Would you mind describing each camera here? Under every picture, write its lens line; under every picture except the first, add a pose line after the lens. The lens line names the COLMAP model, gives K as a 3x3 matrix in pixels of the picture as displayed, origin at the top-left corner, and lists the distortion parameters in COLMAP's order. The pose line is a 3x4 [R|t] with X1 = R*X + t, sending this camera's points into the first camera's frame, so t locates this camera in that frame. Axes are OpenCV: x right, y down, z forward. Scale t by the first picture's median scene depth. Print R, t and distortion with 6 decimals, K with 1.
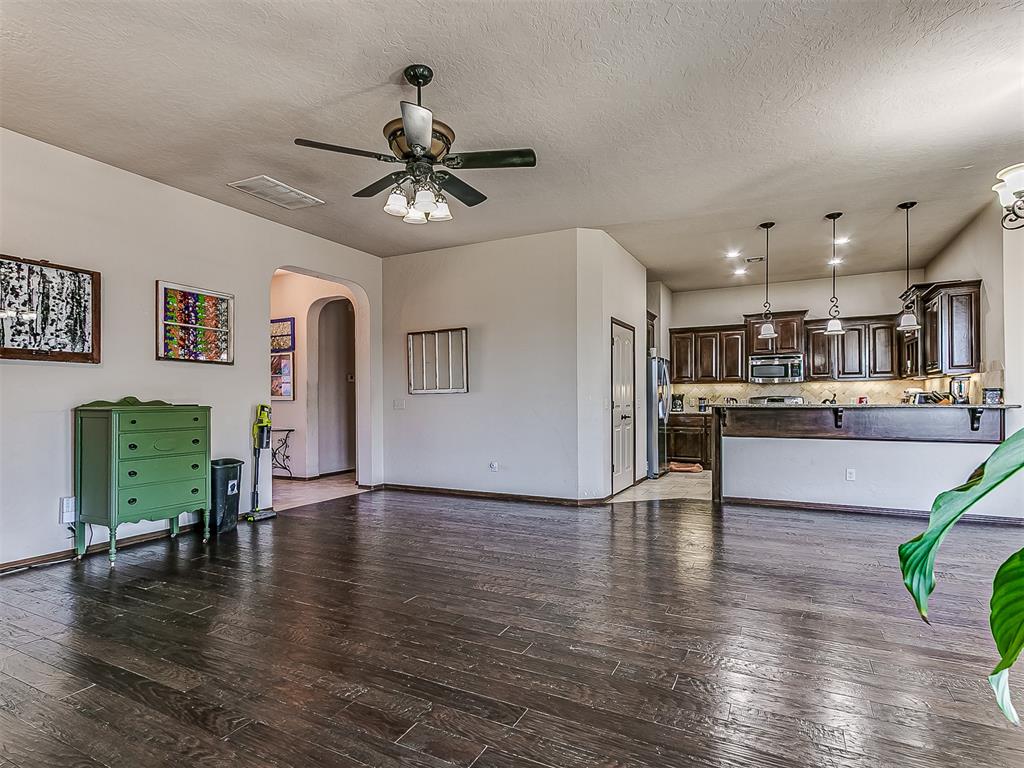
lens RADIAL K [[535.2, 0, 485.0], [0, 535.2, 406.2], [0, 0, 1]] dist [0.009435, -0.006167]
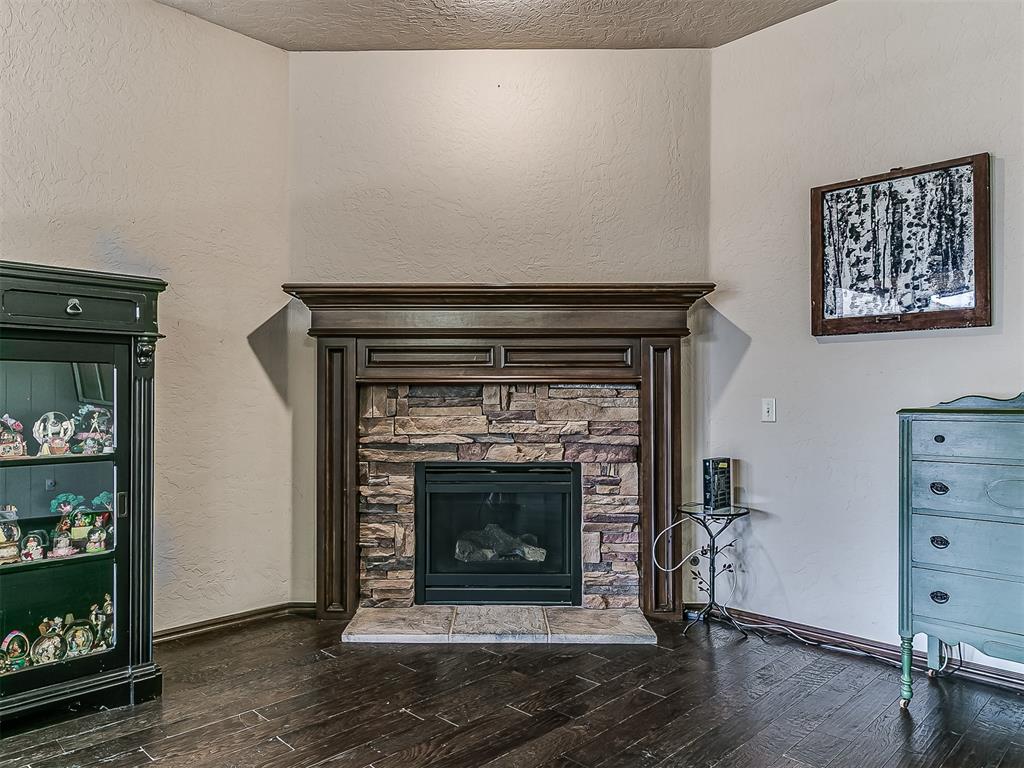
lens RADIAL K [[723.4, 0, 497.8], [0, 723.4, 387.9], [0, 0, 1]] dist [0.008400, 0.003993]
pose [[-0.290809, -0.008176, -0.956746, 0.094224], [-0.010292, 0.999932, -0.005417, -0.008361], [0.956726, 0.008271, -0.290873, 0.678702]]
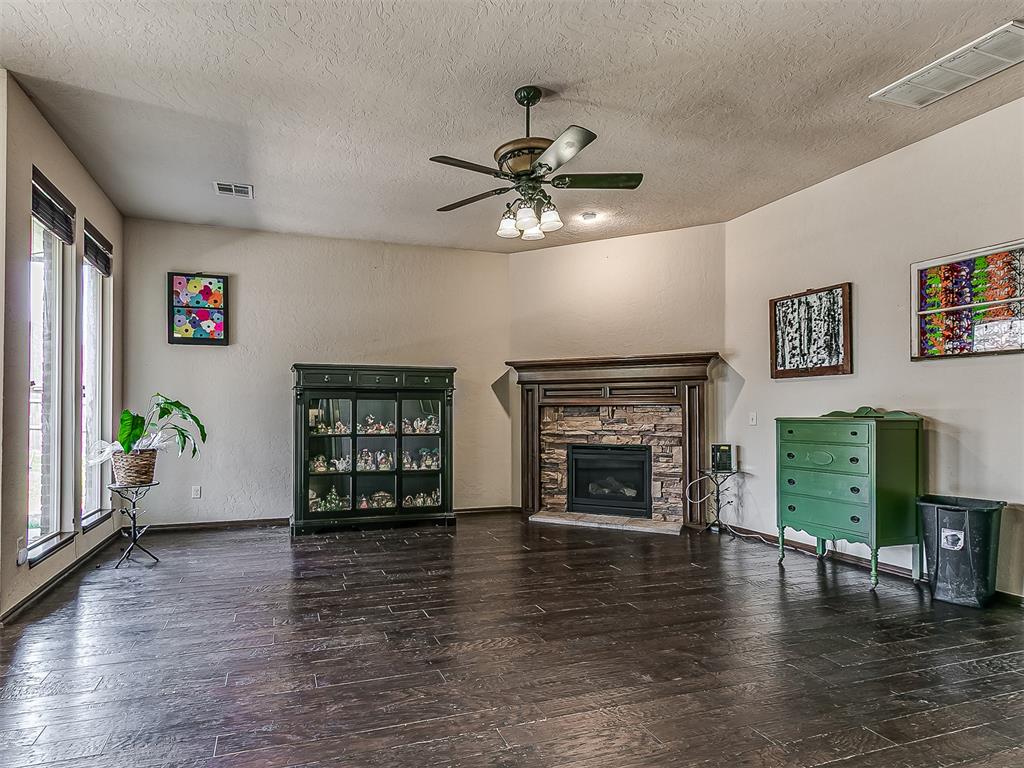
lens RADIAL K [[562.2, 0, 435.7], [0, 562.2, 408.1], [0, 0, 1]] dist [-0.000433, 0.001125]
pose [[-0.709204, -0.000385, -0.705003, 0.506462], [-0.004707, 0.999980, 0.004188, -0.015077], [0.704987, 0.006289, -0.709192, 1.088139]]
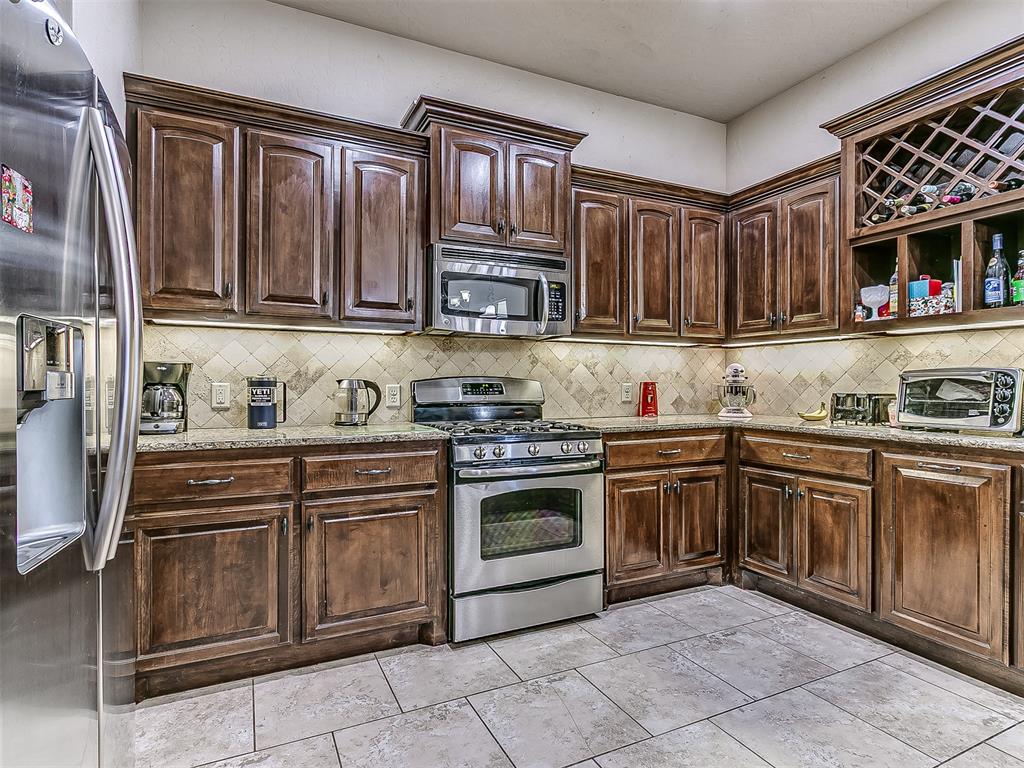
lens RADIAL K [[535.2, 0, 505.8], [0, 535.2, 381.5], [0, 0, 1]] dist [0.009435, -0.006167]
pose [[0.571222, 0.012572, 0.820699, 0.502705], [0.003065, 0.999843, -0.017449, -0.018622], [-0.820790, 0.012483, 0.571094, 1.484272]]
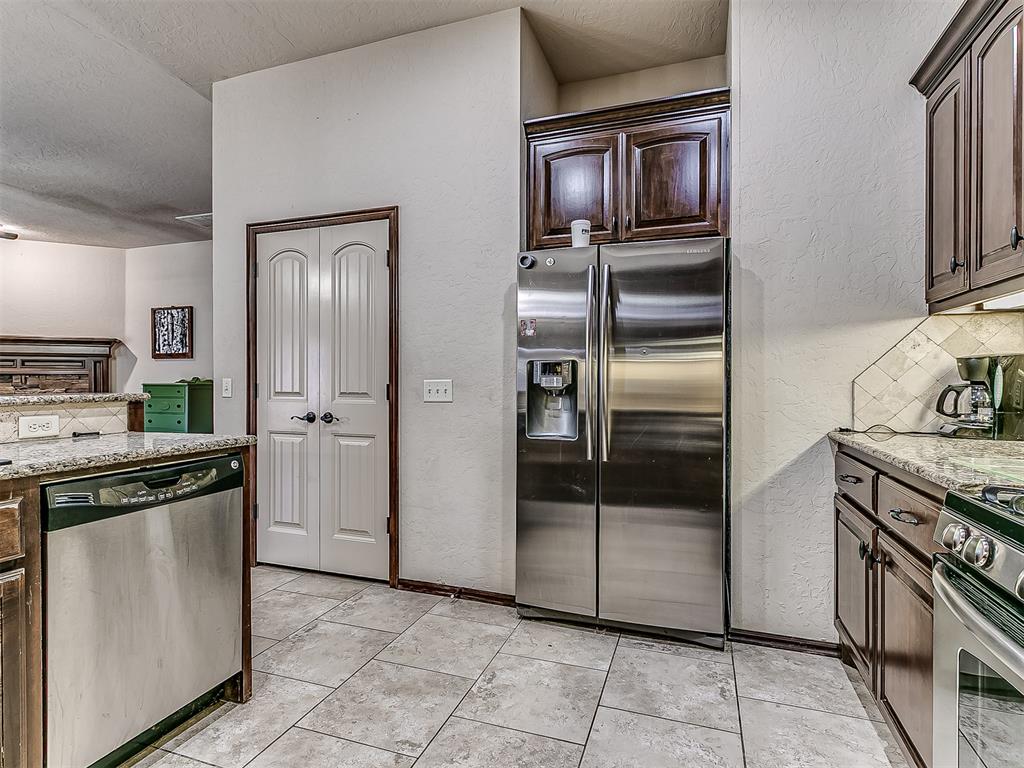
lens RADIAL K [[562.2, 0, 545.1], [0, 562.2, 381.6], [0, 0, 1]] dist [-0.000433, 0.001125]
pose [[0.179886, 0.003167, -0.983682, 1.161147], [-0.016316, 0.999867, 0.000235, -0.021360], [0.983552, 0.016008, 0.179914, 1.636535]]
